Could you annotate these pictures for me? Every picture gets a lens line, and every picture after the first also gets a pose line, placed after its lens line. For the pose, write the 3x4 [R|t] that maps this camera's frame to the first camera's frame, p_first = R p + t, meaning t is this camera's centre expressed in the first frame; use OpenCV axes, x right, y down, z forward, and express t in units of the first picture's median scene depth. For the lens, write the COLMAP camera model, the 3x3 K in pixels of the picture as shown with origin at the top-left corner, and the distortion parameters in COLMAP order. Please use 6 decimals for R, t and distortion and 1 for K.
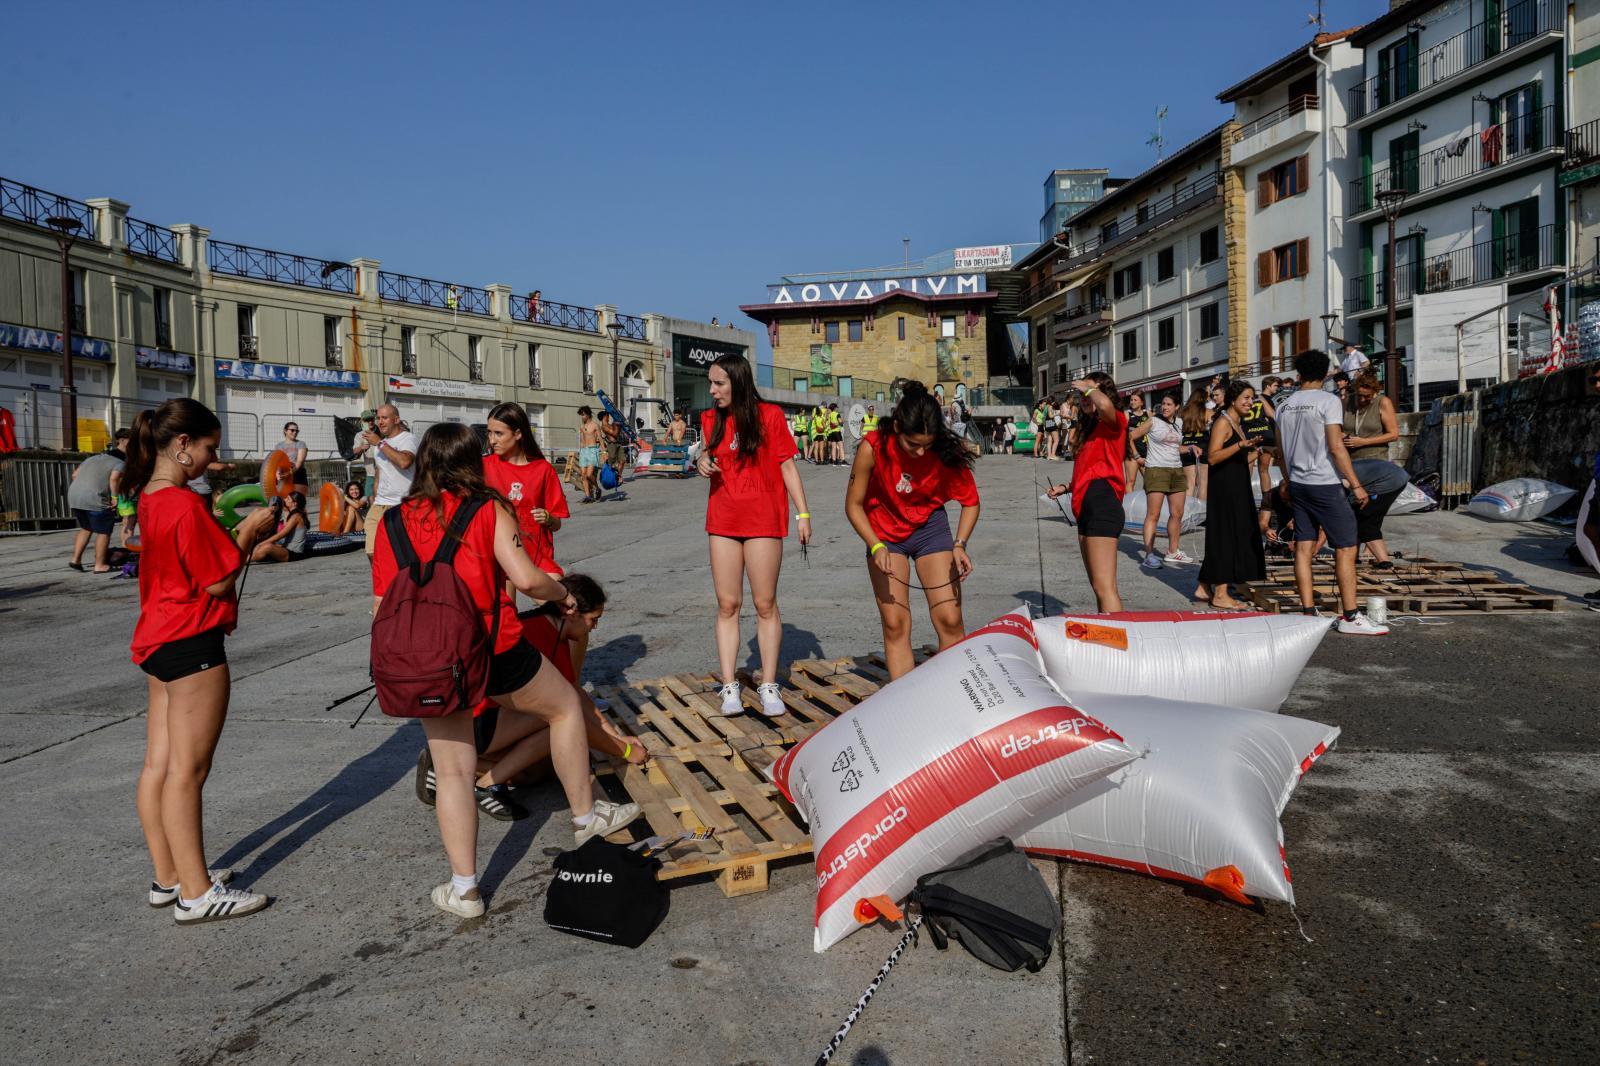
lens RADIAL K [[1065.0, 0, 804.5], [0, 1065.0, 530.5], [0, 0, 1]] dist [-0.004064, 0.003831]
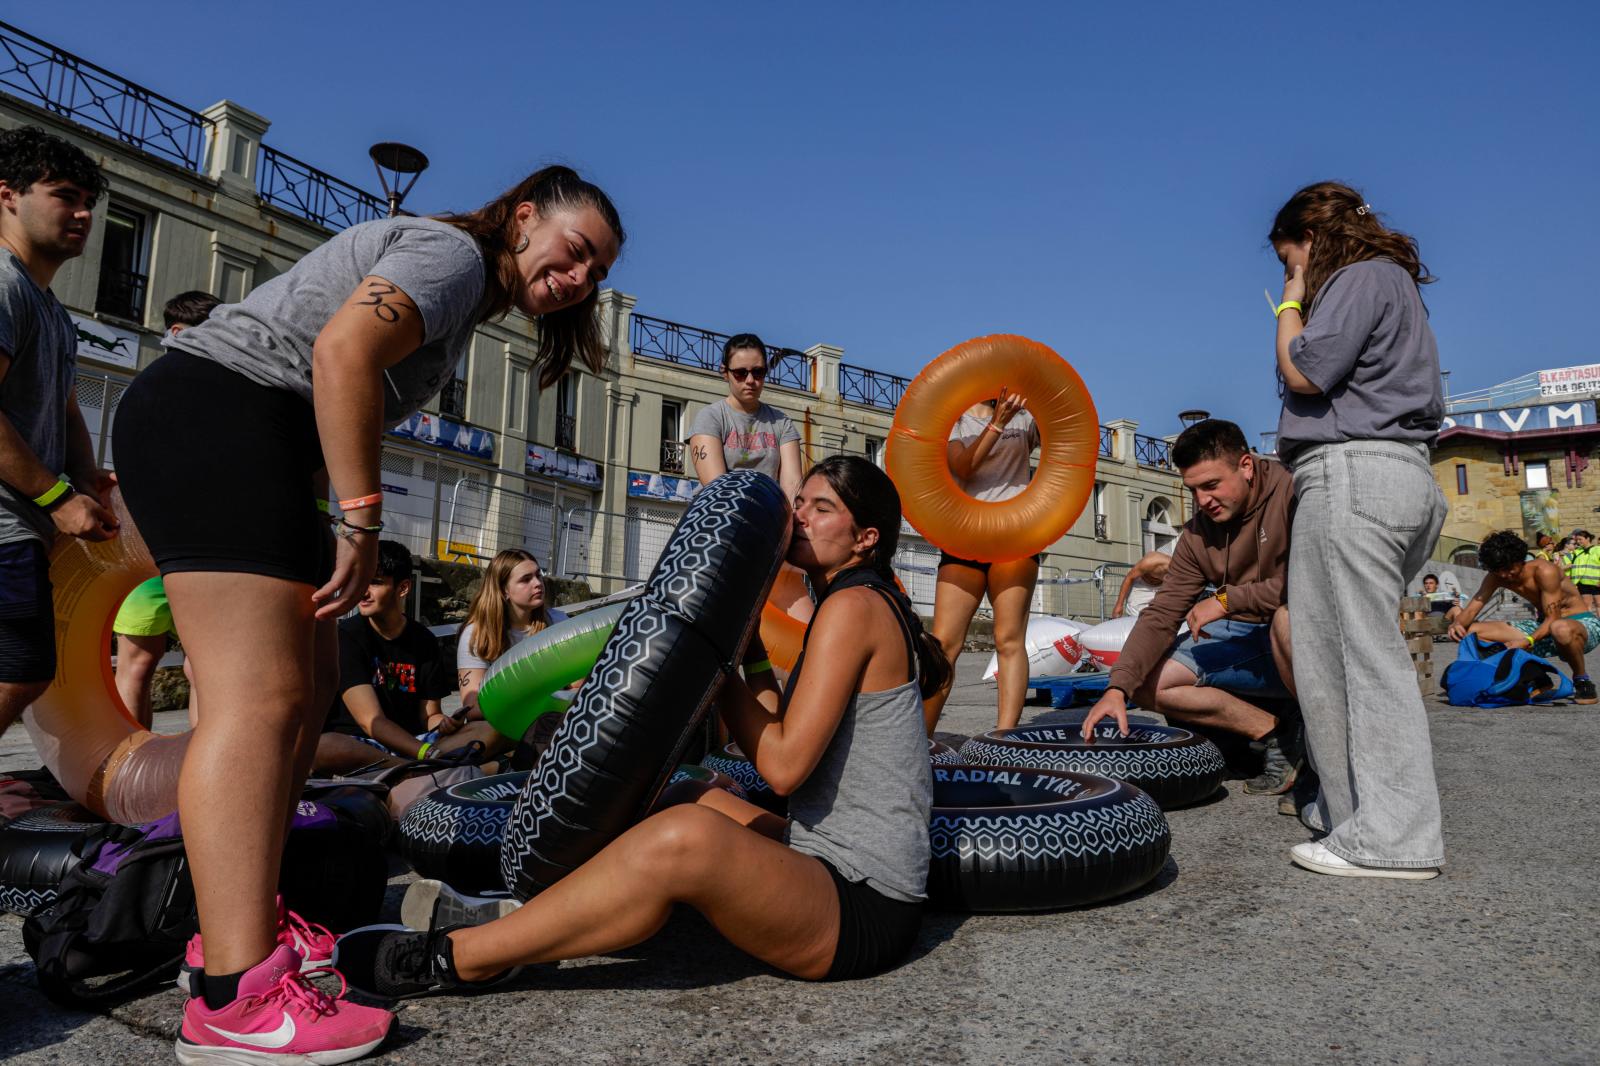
lens RADIAL K [[1063.4, 0, 803.1], [0, 1063.4, 531.0], [0, 0, 1]] dist [-0.005284, 0.001739]
pose [[0.937984, -0.015869, -0.346315, -0.132866], [-0.048739, 0.982994, -0.177050, -0.000801], [0.343235, 0.182950, 0.921259, 0.261748]]
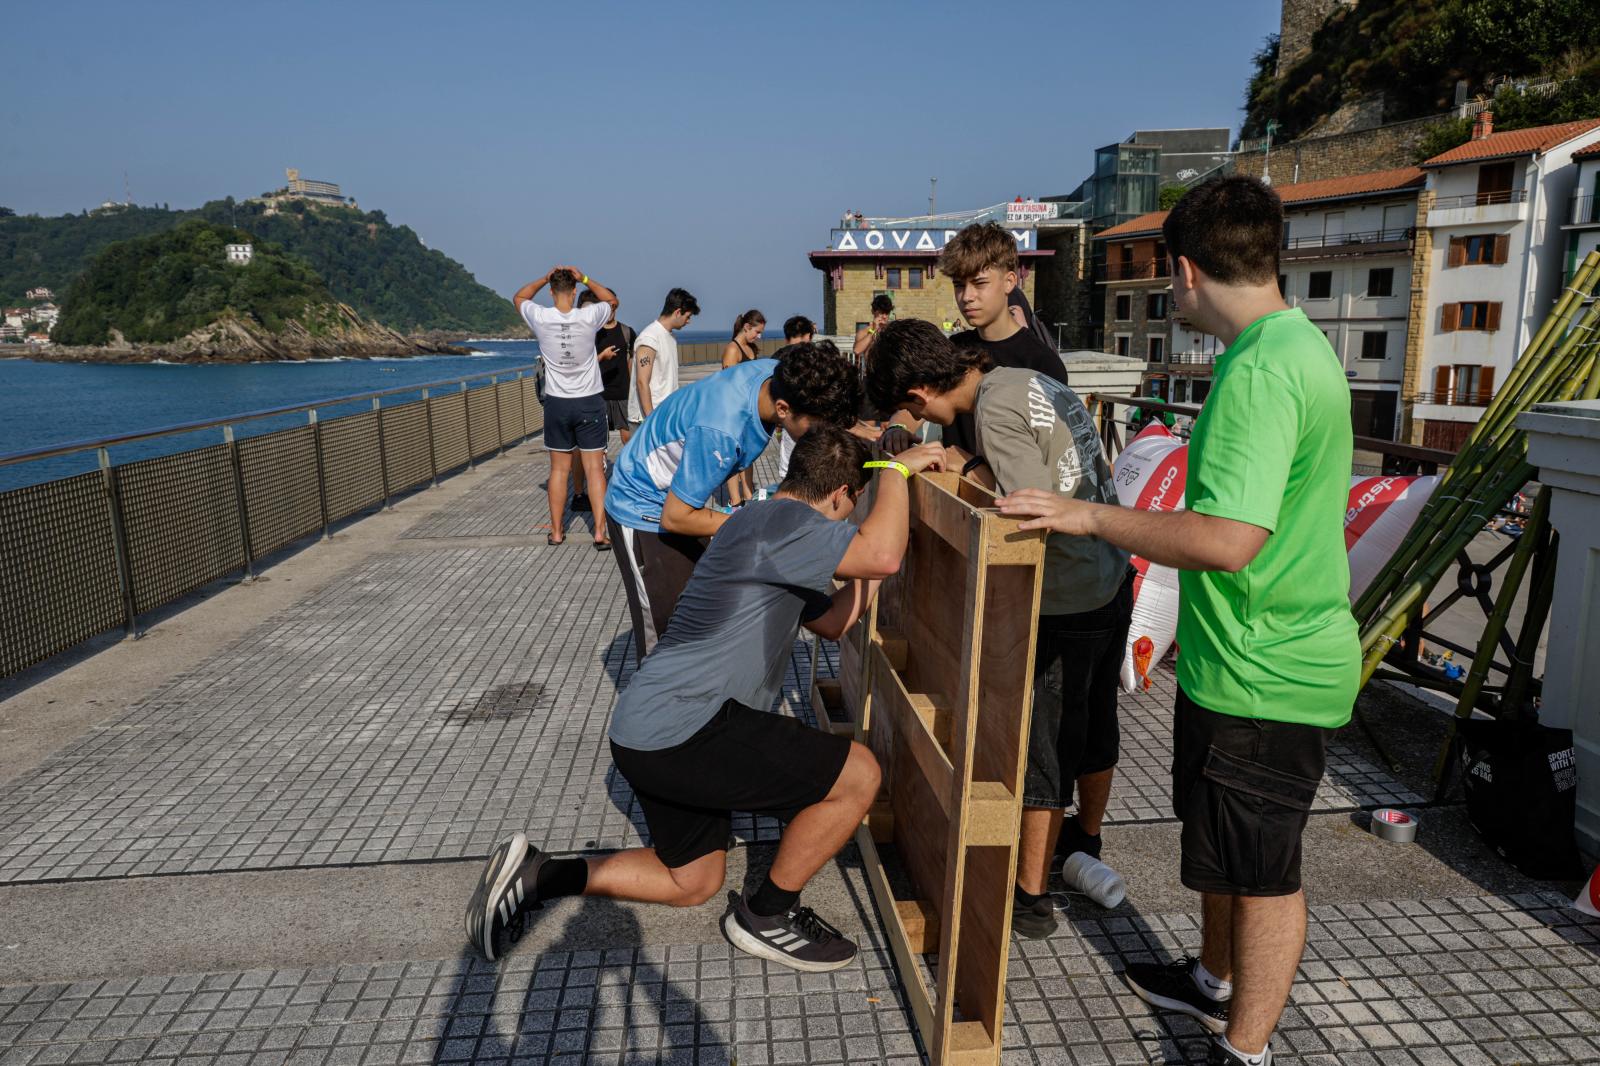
lens RADIAL K [[1065.0, 0, 820.1], [0, 1065.0, 530.2], [0, 0, 1]] dist [-0.004064, 0.003831]
pose [[0.953344, -0.048457, 0.297972, -0.581994], [0.000104, 0.987086, 0.160189, -0.176182], [-0.301886, -0.152685, 0.941038, 0.006920]]
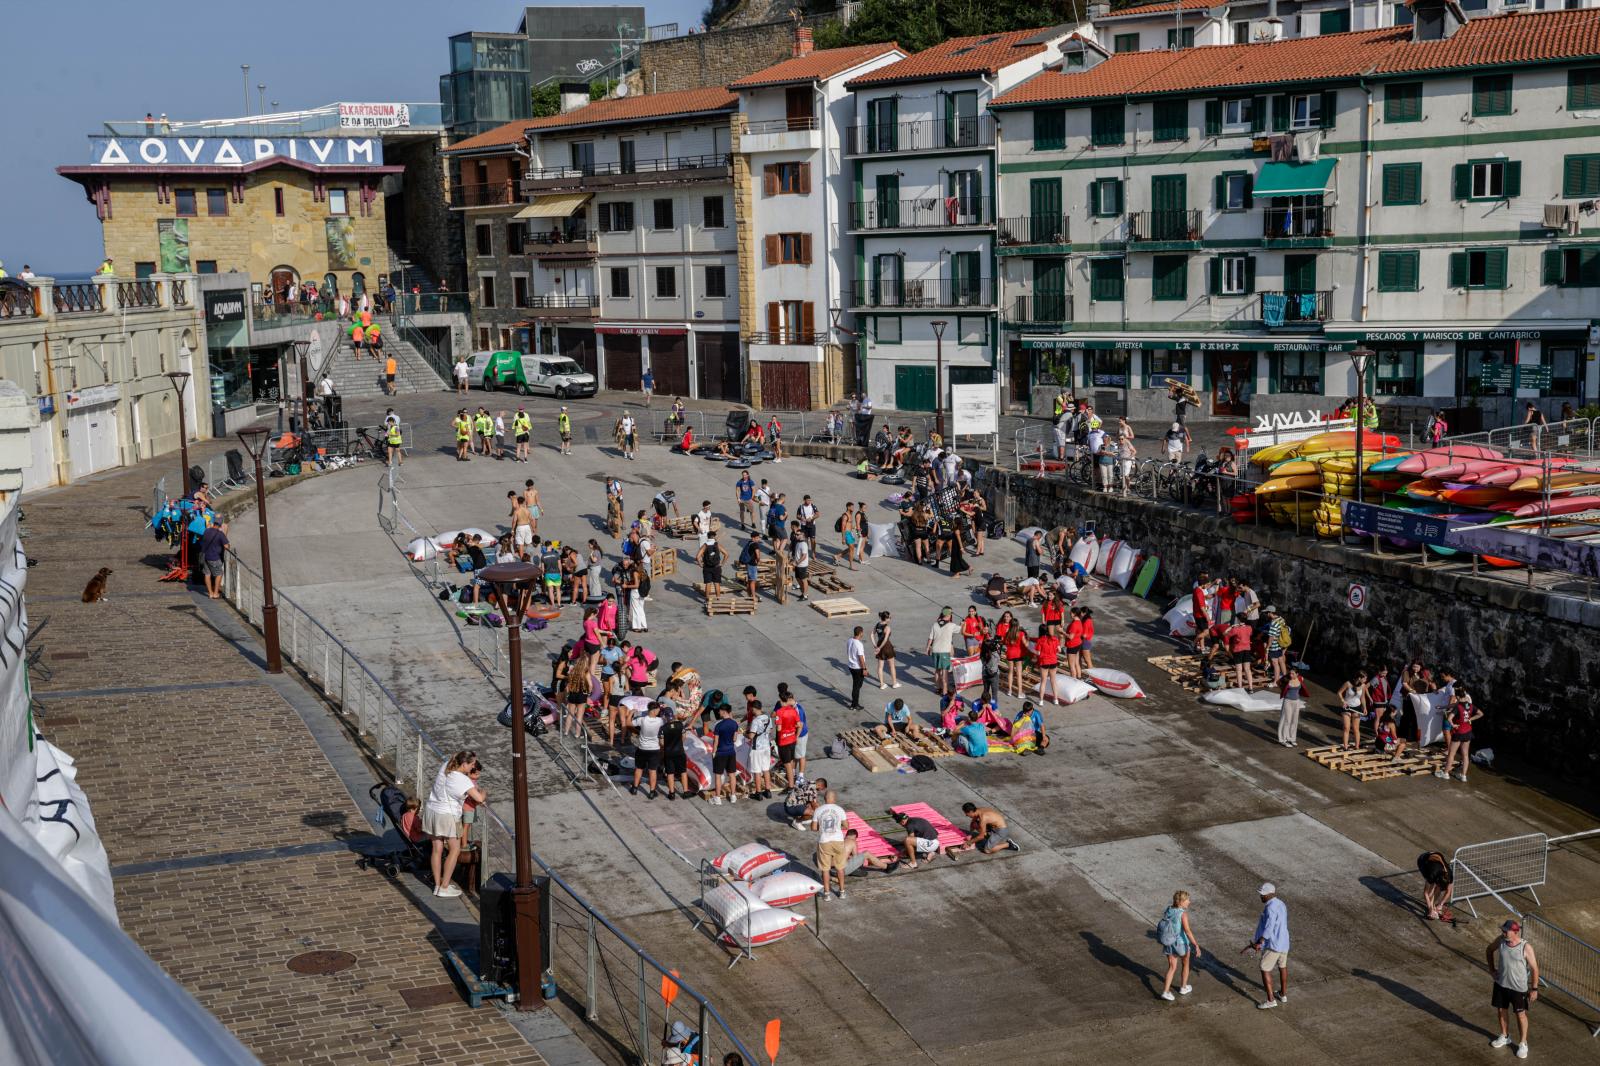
lens RADIAL K [[1898.6, 0, 811.2], [0, 1898.6, 531.4], [0, 0, 1]] dist [0.057625, 0.000000]
pose [[0.824931, -0.084968, 0.558810, -0.630329], [0.023408, 0.992924, 0.116420, -0.160712], [-0.564748, -0.082958, 0.821083, -0.659574]]
